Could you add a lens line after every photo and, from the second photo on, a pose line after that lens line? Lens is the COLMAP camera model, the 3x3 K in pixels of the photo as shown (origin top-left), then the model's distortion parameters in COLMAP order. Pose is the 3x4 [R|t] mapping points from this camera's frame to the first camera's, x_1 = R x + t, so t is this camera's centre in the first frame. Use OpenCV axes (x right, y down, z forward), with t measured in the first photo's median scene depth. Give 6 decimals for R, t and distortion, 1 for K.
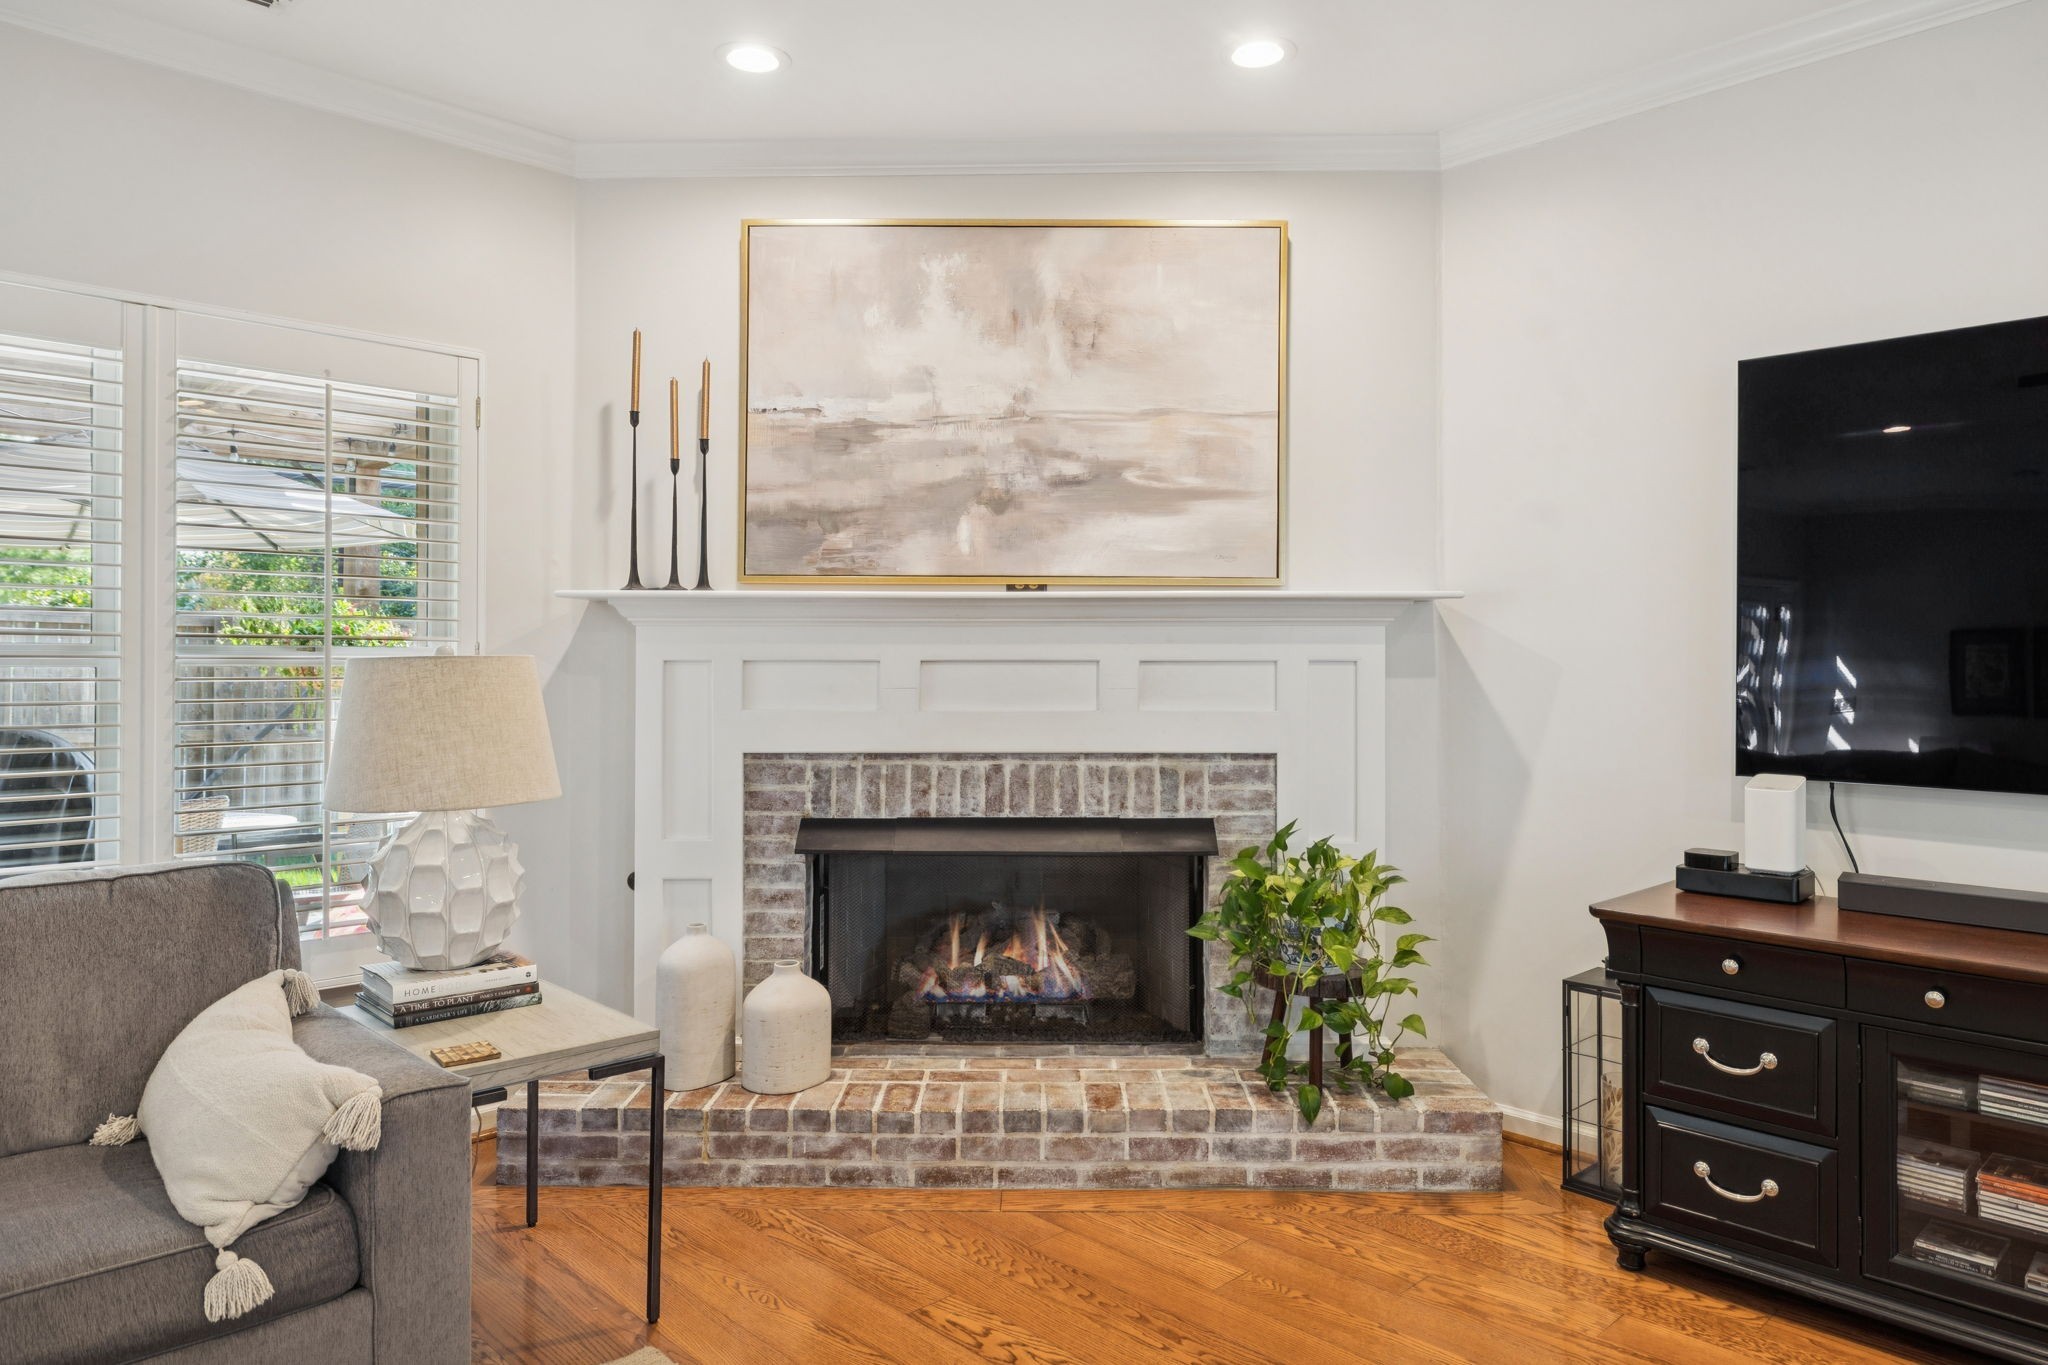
lens RADIAL K [[1413.7, 0, 1001.1], [0, 1413.7, 617.7], [0, 0, 1]] dist [-0.007884, 0.001584]
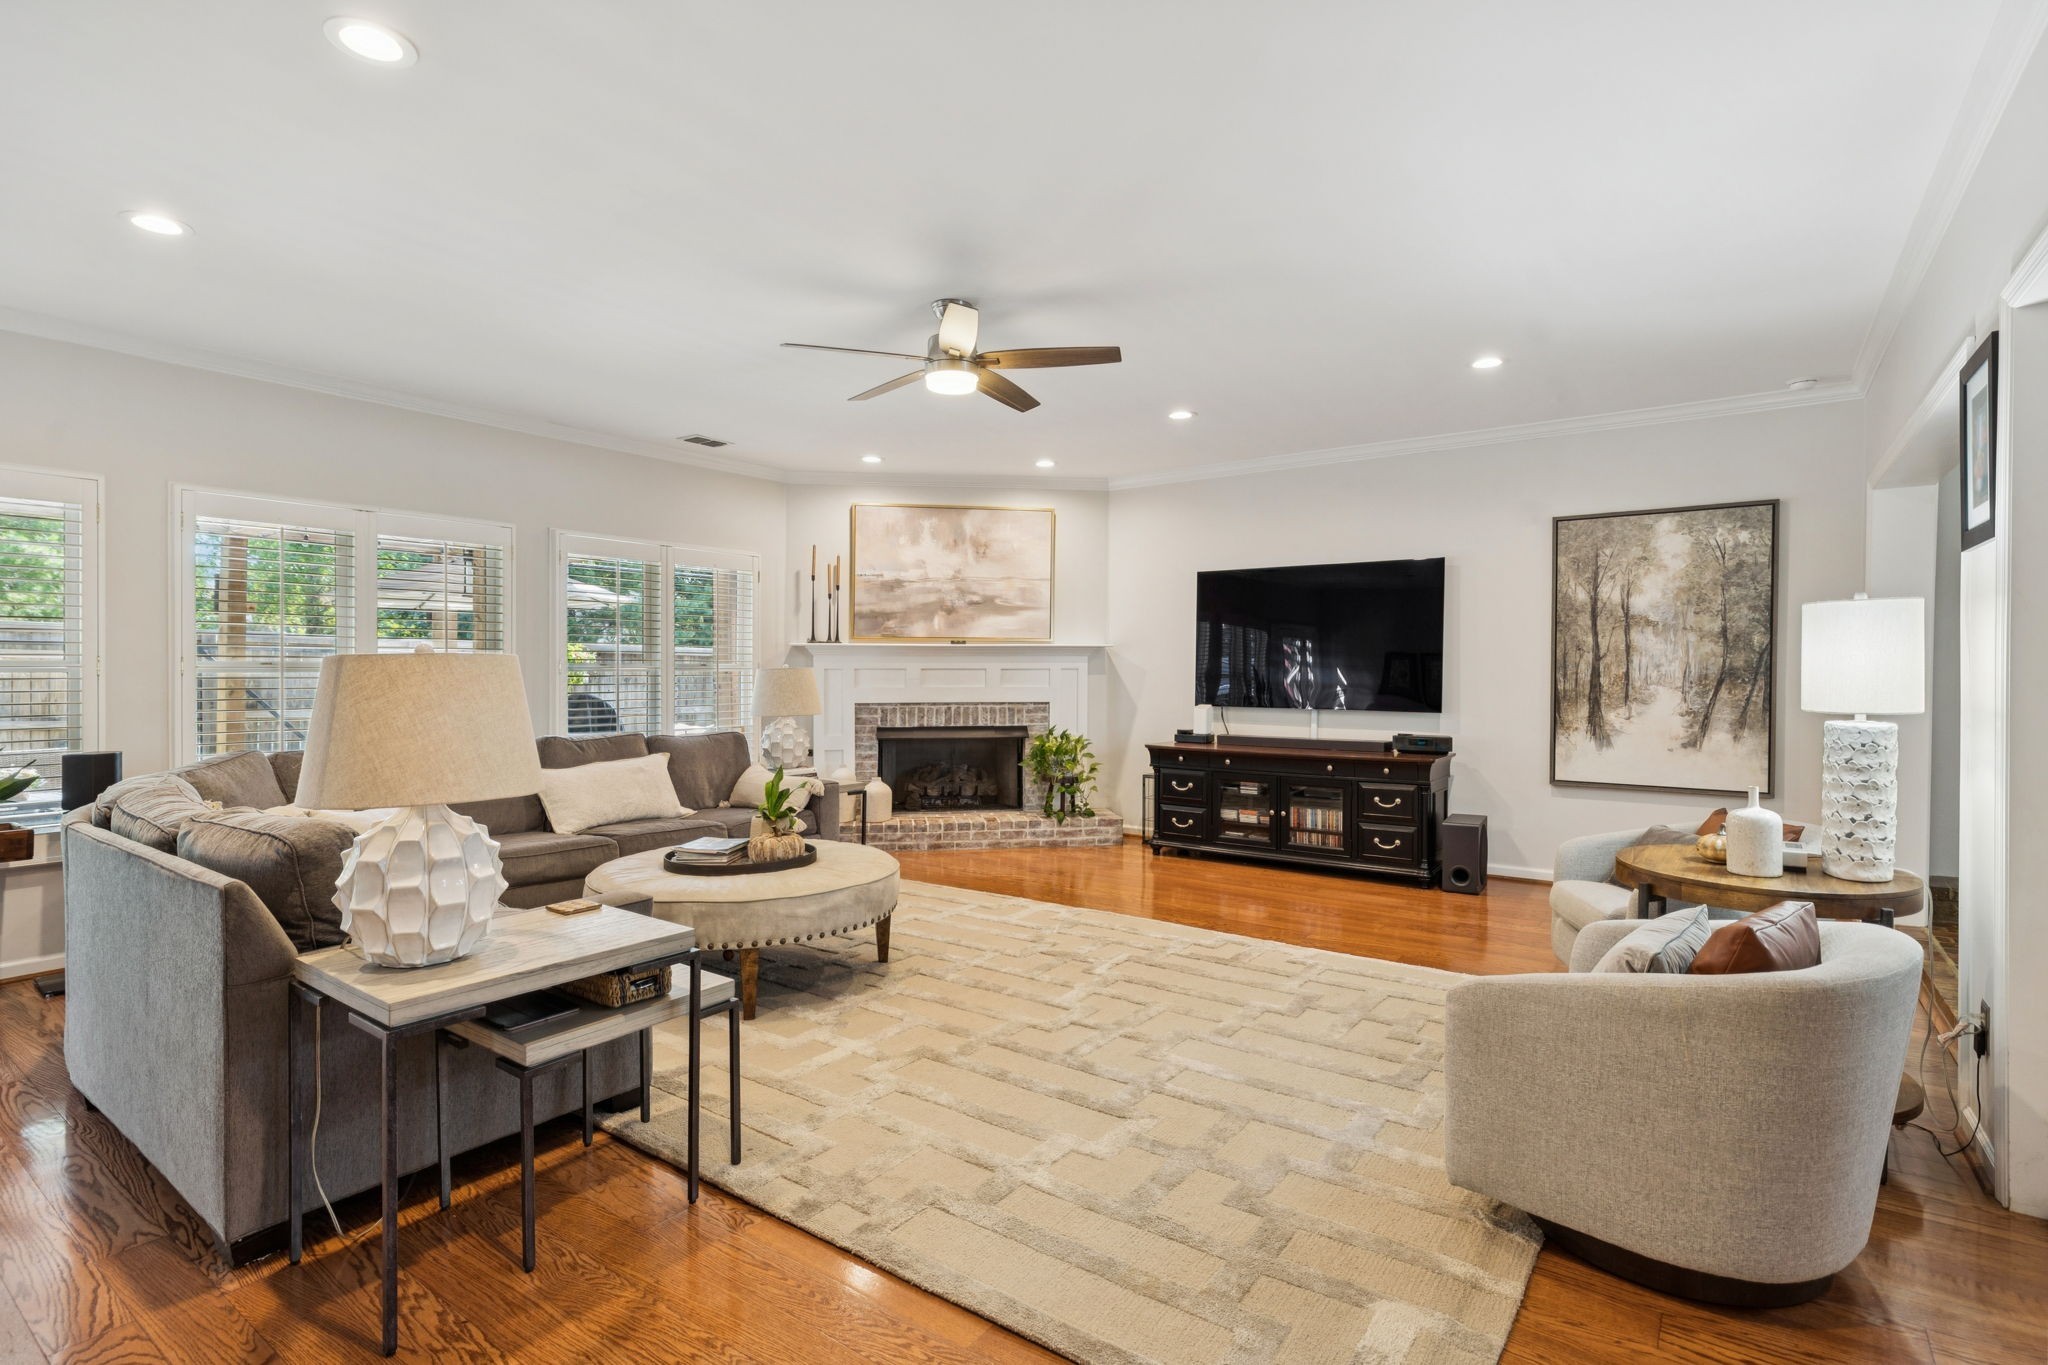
lens RADIAL K [[980.8, 0, 1025.5], [0, 980.8, 674.8], [0, 0, 1]] dist [-0.000548, -0.000004]
pose [[0.984121, -0.002033, 0.177487, -0.194189], [-0.004307, 0.999366, 0.035328, -0.025866], [-0.177446, -0.035532, 0.983489, -0.890510]]
